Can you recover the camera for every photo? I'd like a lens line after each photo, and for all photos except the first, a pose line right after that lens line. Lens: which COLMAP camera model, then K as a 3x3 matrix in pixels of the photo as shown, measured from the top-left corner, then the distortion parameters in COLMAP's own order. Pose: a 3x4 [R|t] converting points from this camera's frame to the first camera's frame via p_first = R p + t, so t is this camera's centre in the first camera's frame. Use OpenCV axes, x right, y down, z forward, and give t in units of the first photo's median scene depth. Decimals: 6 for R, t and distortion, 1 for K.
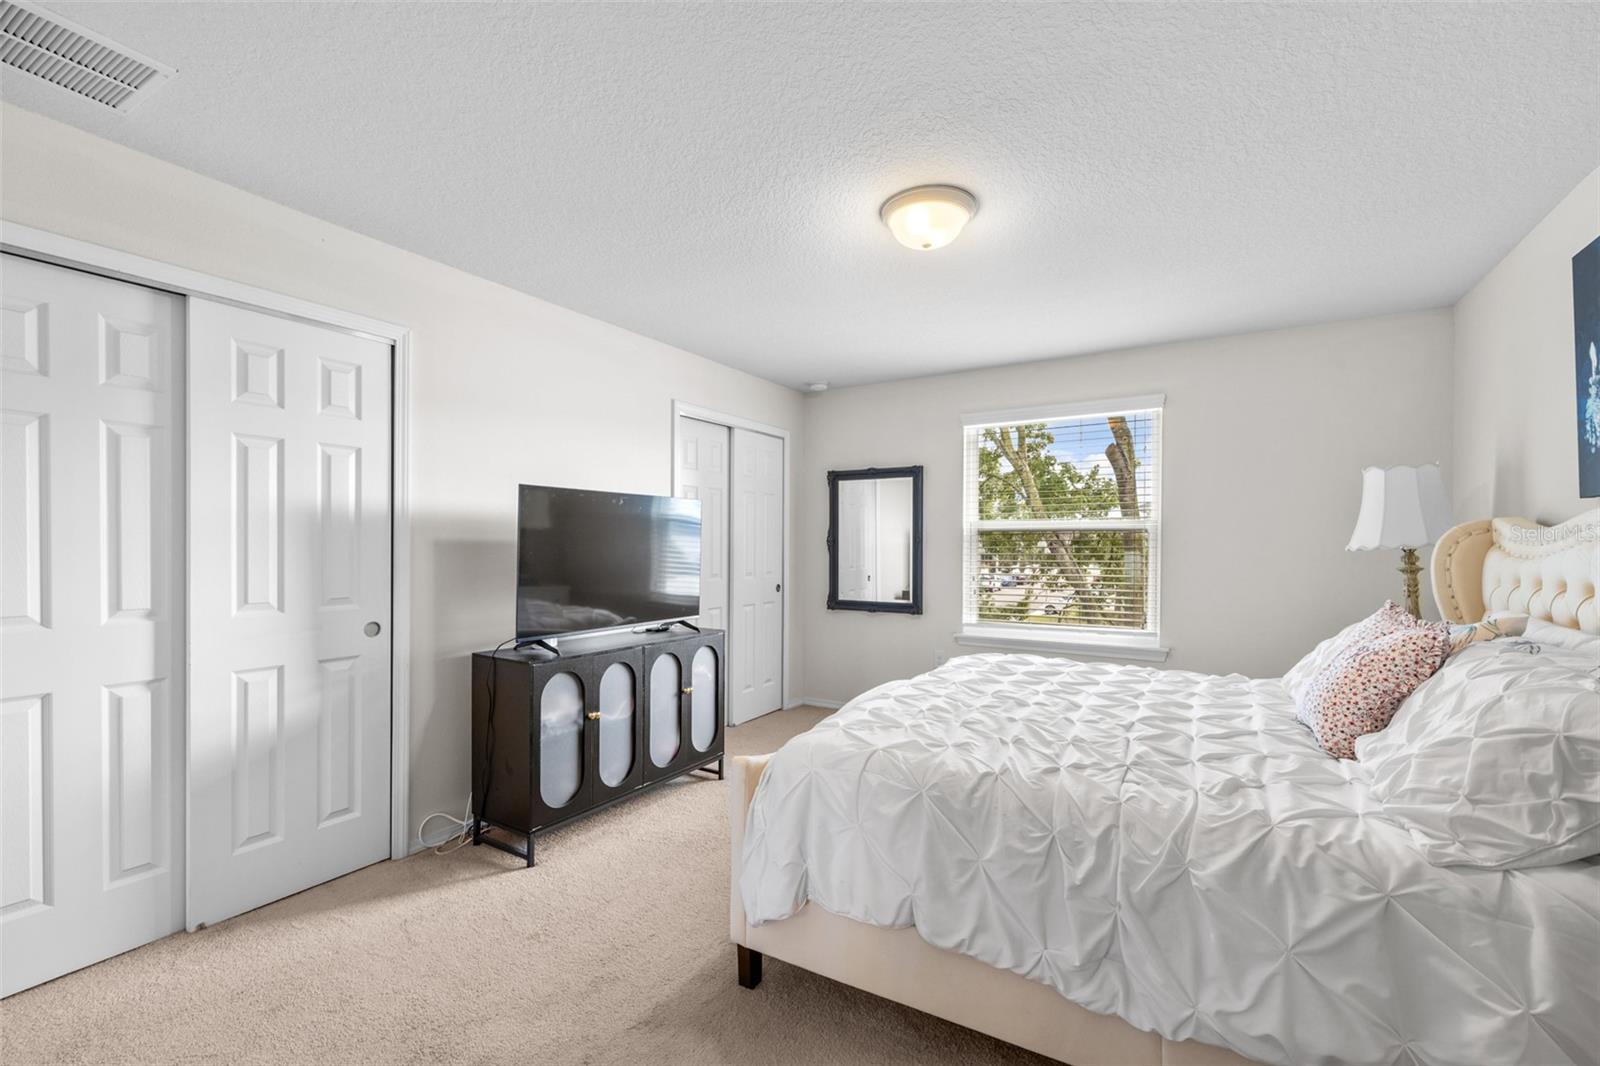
lens RADIAL K [[675.4, 0, 794.8], [0, 675.4, 543.7], [0, 0, 1]] dist [-0.000635, -0.000002]
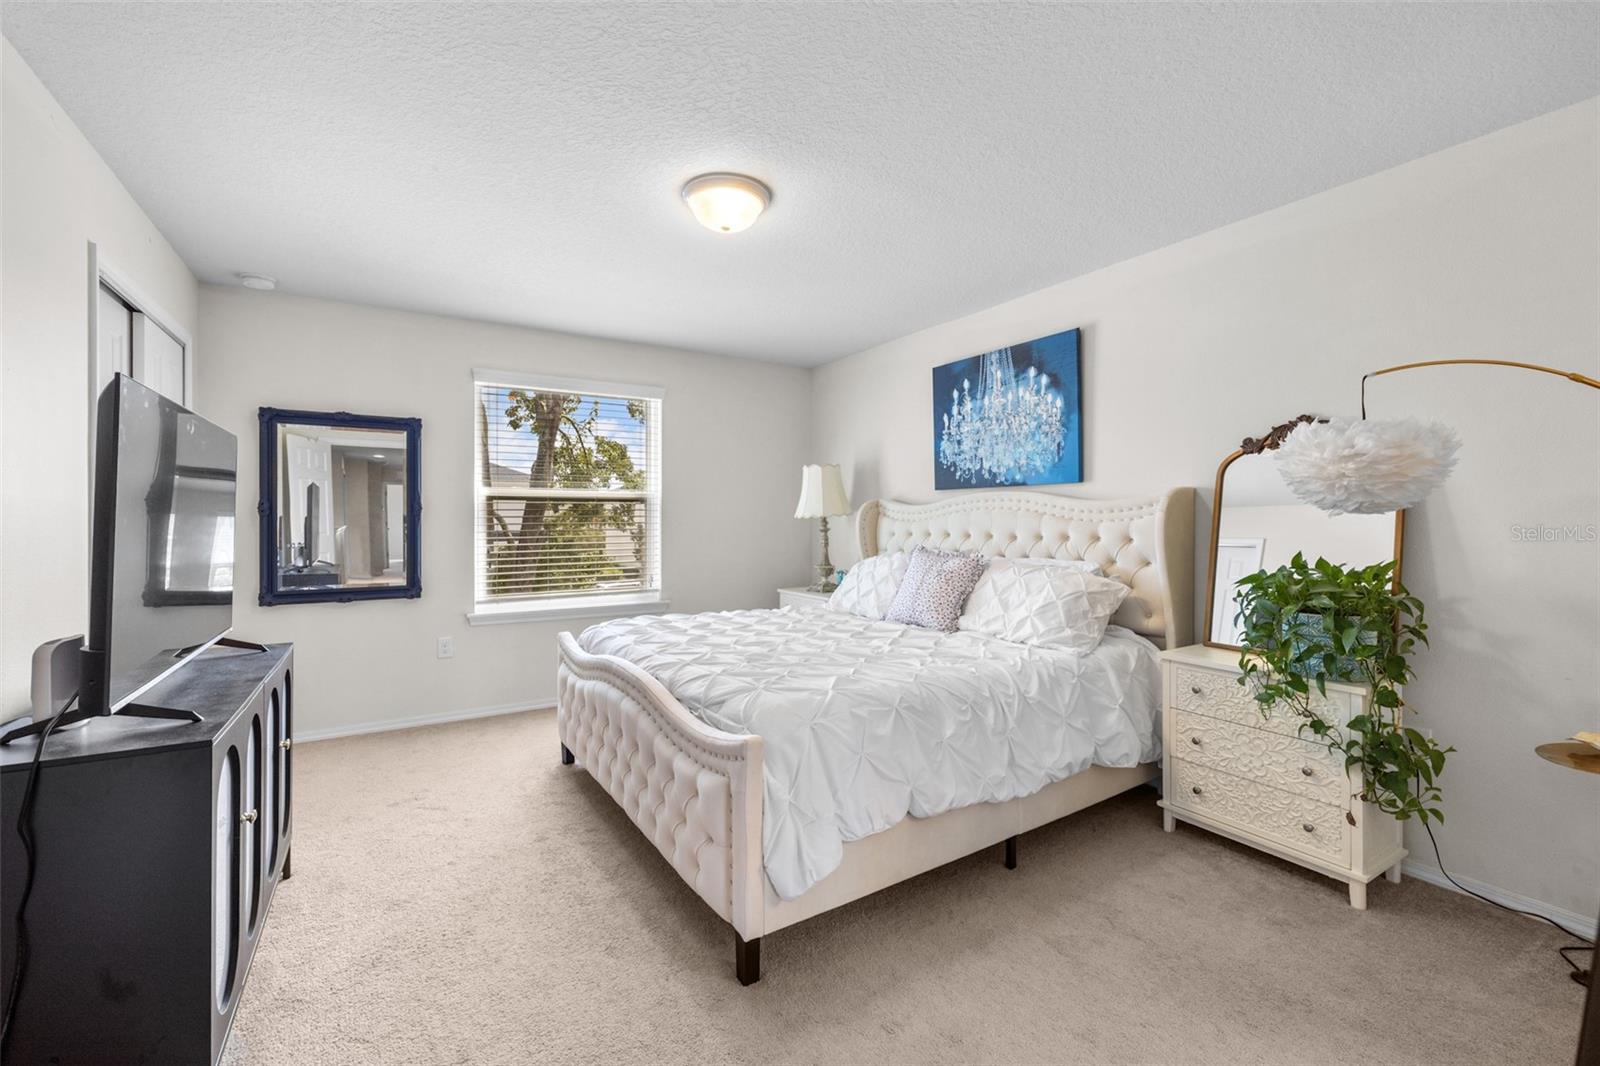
lens RADIAL K [[675.4, 0, 791.1], [0, 675.4, 521.2], [0, 0, 1]] dist [-0.000635, -0.000002]
pose [[0.448326, -0.004464, 0.893859, -0.570276], [-0.000484, 0.999986, 0.005237, 0.009879], [-0.893870, -0.002781, 0.448318, 0.346966]]
